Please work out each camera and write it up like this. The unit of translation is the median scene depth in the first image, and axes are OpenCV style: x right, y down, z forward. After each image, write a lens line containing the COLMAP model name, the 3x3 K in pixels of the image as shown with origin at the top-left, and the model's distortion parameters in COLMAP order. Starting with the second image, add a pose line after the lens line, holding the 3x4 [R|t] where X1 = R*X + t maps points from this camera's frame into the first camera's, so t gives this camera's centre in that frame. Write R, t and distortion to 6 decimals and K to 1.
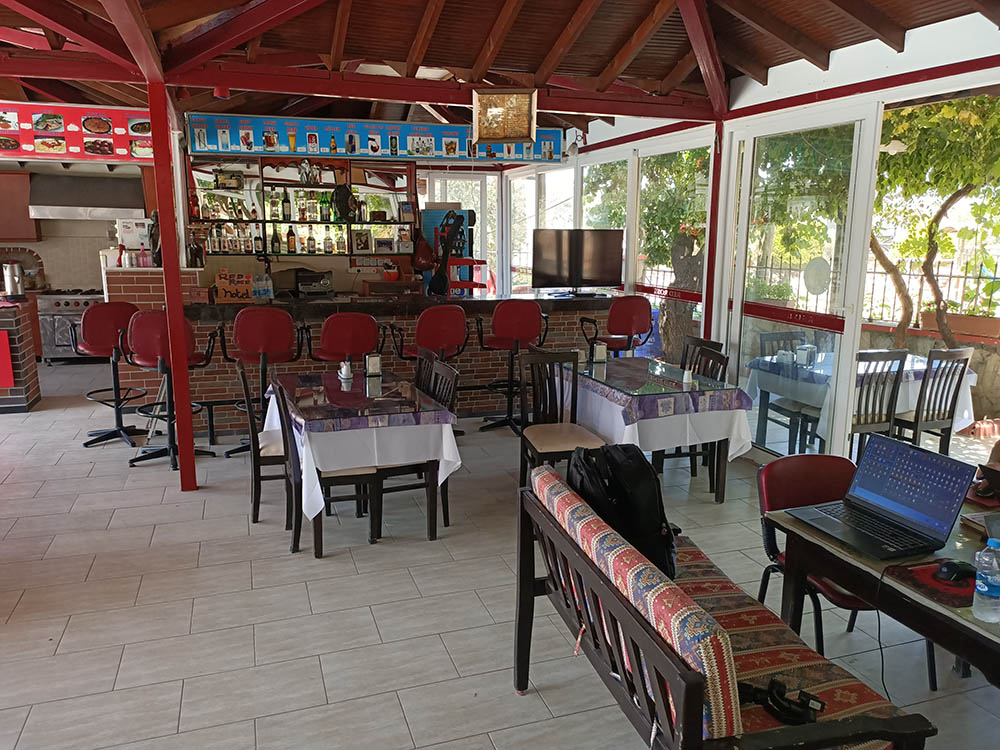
lens RADIAL K [[743.5, 0, 497.4], [0, 743.5, 375.5], [0, 0, 1]] dist [0.076615, -0.083994]
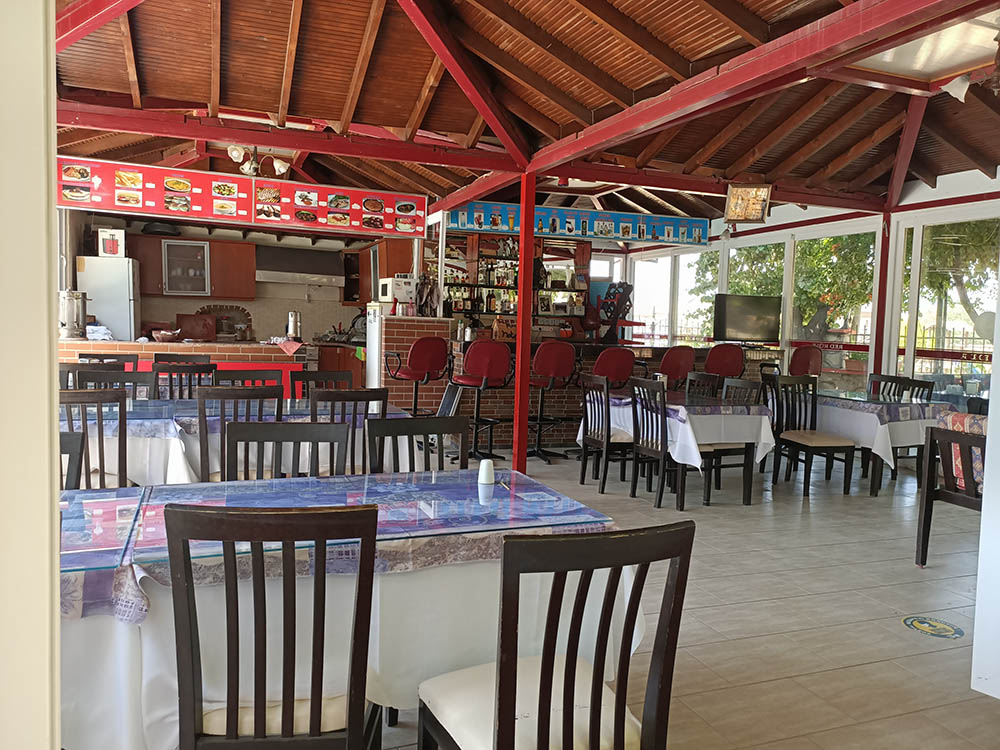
lens RADIAL K [[743.5, 0, 497.4], [0, 743.5, 375.5], [0, 0, 1]] dist [0.076615, -0.083994]
pose [[0.998950, 0.022148, 0.040095, -0.333839], [-0.017043, 0.992201, -0.123480, 0.091832], [-0.042518, 0.122667, 0.991537, -0.190786]]
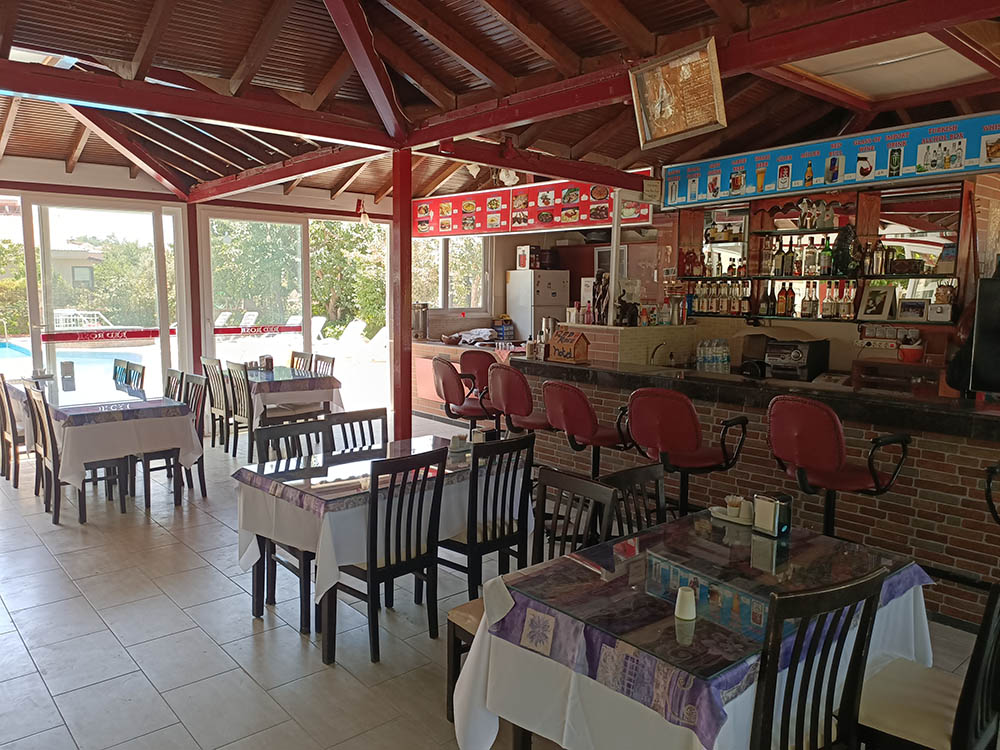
lens RADIAL K [[743.5, 0, 497.4], [0, 743.5, 375.5], [0, 0, 1]] dist [0.076615, -0.083994]
pose [[0.372735, 0.102334, -0.922278, 0.382925], [-0.186445, 0.981891, 0.033597, -0.077193], [0.909014, 0.159431, 0.385065, 0.456425]]
